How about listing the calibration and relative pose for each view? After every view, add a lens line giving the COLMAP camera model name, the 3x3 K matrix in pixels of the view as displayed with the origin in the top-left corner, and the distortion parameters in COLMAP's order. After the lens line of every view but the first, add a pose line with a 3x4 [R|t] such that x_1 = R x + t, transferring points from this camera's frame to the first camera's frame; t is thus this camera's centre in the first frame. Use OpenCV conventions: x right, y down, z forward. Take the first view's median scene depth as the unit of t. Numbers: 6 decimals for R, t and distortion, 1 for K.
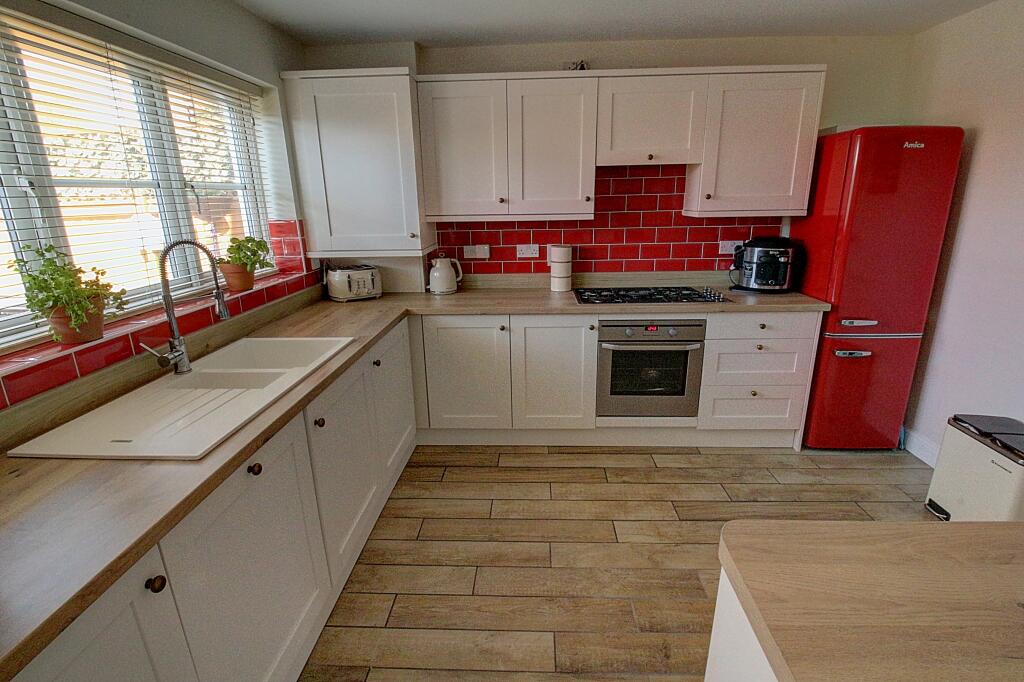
lens RADIAL K [[472.9, 0, 516.8], [0, 472.9, 333.8], [0, 0, 1]] dist [0.005741, -0.015575]
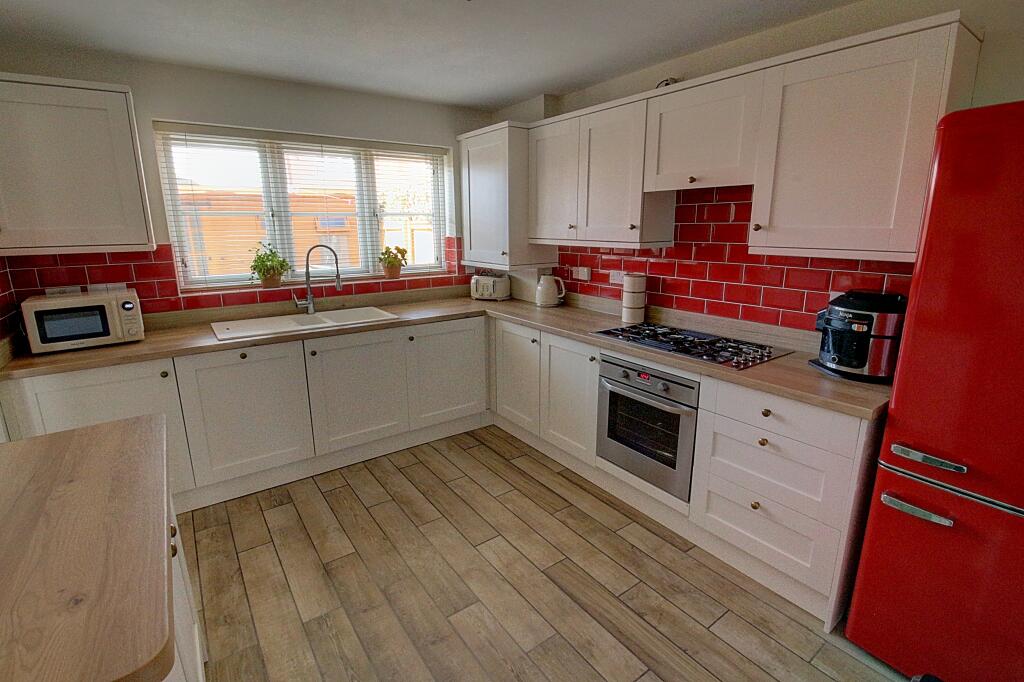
lens RADIAL K [[472.9, 0, 516.8], [0, 472.9, 333.8], [0, 0, 1]] dist [0.005741, -0.015575]
pose [[0.623505, 0.192127, -0.757845, 0.757022], [-0.223292, 0.972721, 0.062891, -0.086081], [0.749255, 0.130008, 0.649396, 0.244769]]
